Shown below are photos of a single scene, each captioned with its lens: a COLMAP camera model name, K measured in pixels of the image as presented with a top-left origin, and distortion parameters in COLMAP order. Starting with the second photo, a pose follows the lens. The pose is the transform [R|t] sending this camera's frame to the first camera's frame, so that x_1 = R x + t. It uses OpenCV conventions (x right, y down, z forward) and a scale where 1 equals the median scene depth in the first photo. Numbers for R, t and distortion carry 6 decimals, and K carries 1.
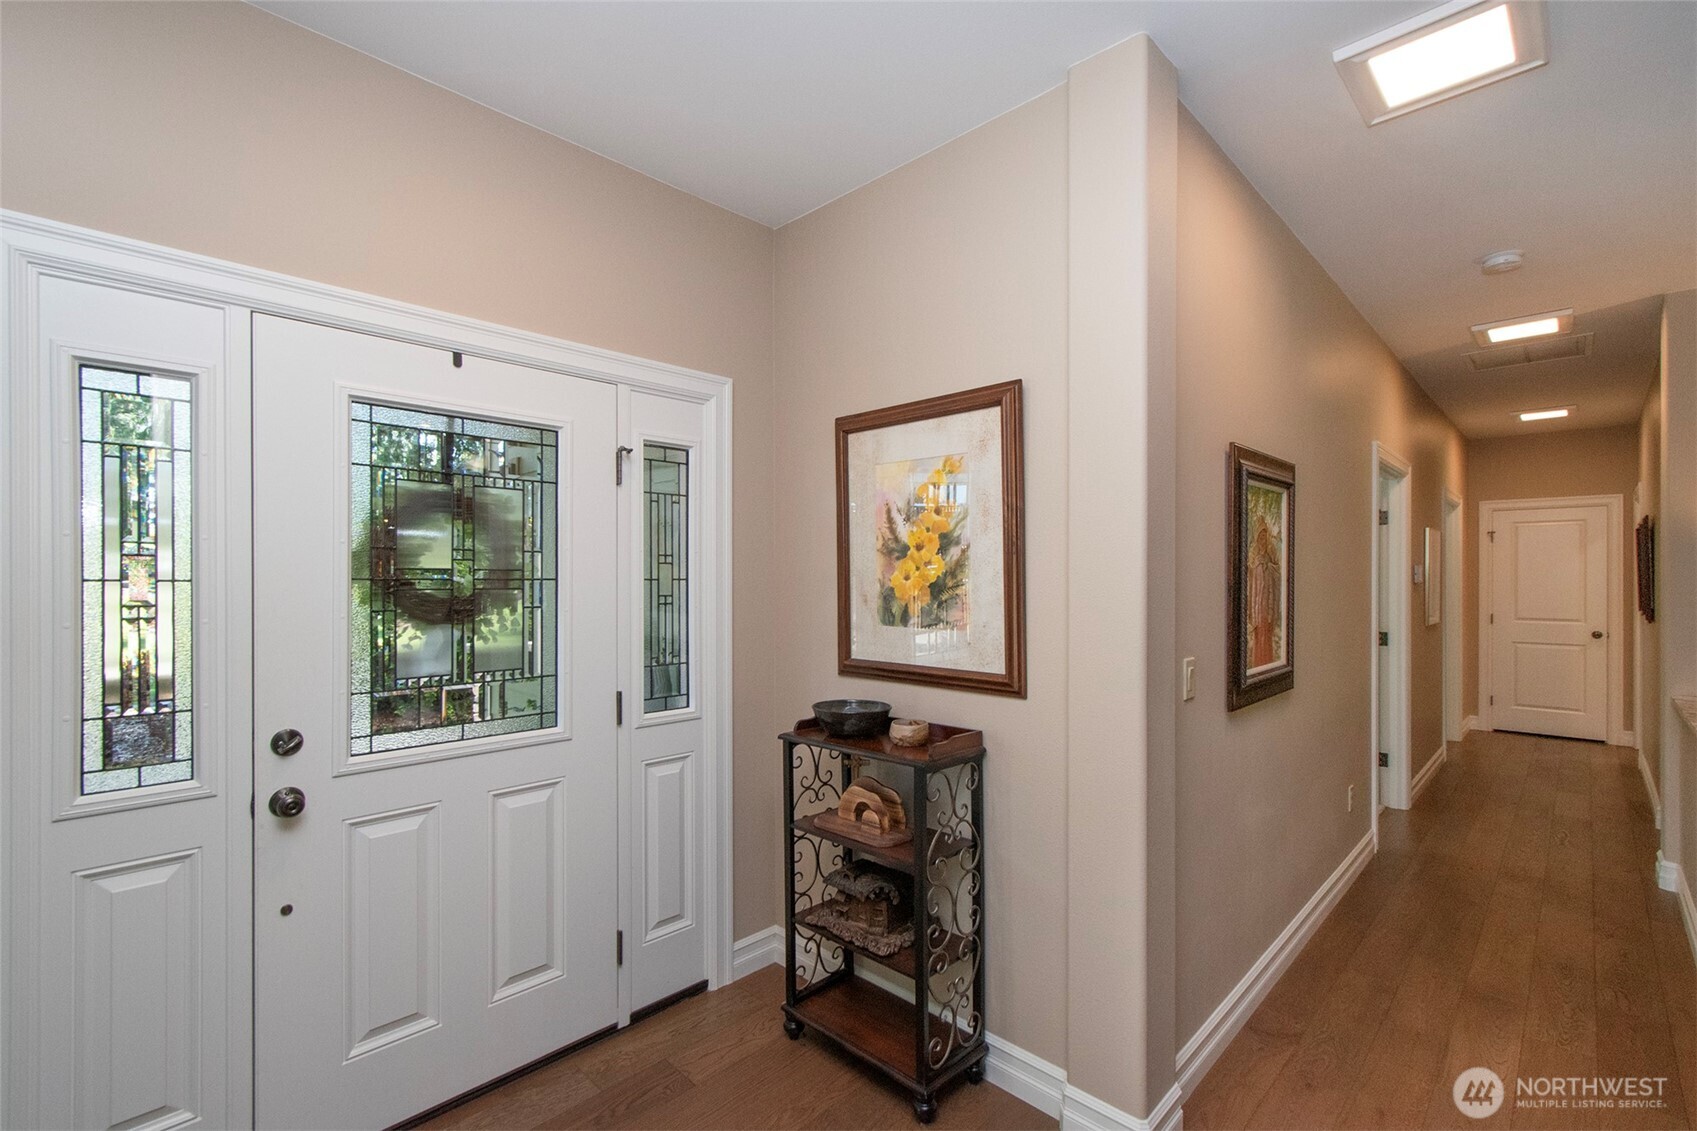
lens RADIAL K [[756.0, 0, 849.7], [0, 756.0, 579.6], [0, 0, 1]] dist [0.002760, 0.000395]
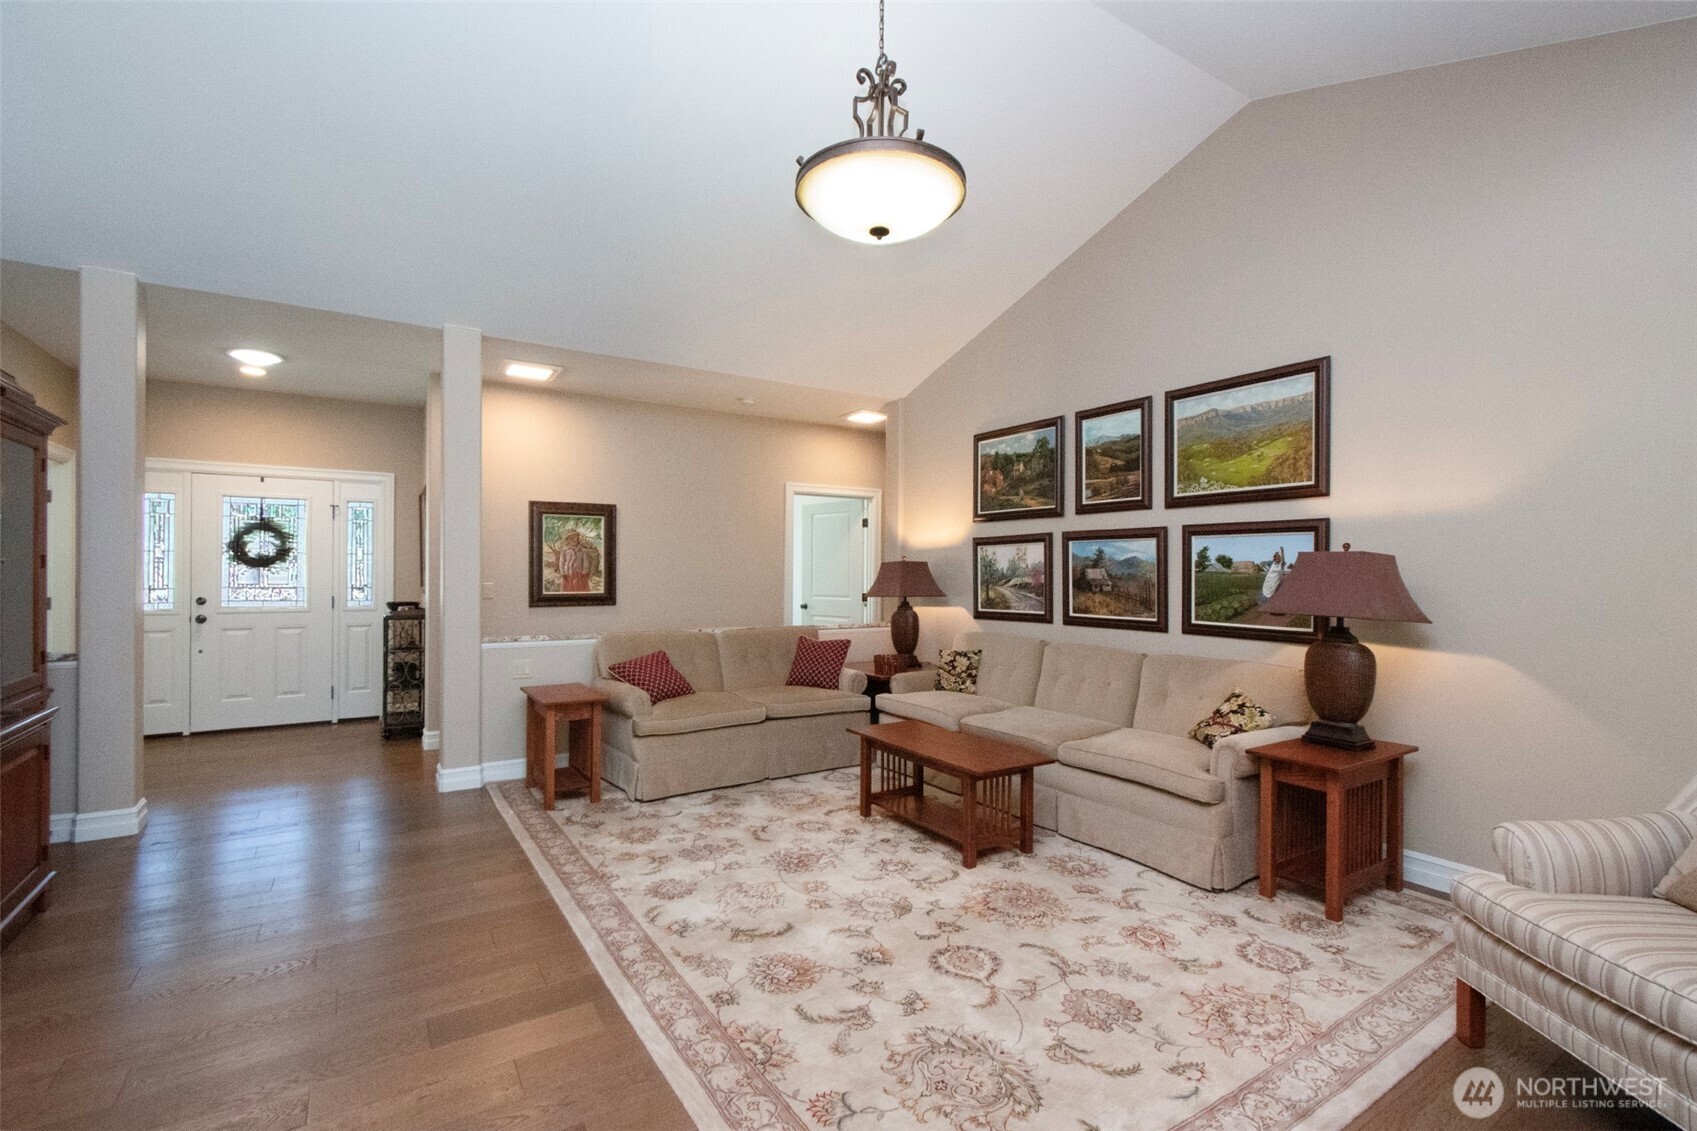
lens RADIAL K [[756.0, 0, 850.2], [0, 756.0, 558.5], [0, 0, 1]] dist [0.002760, 0.000395]
pose [[0.978397, 0.005483, -0.206661, 2.400133], [-0.008232, 0.999889, -0.012445, 0.042230], [0.206570, 0.013877, 0.978333, -1.464015]]
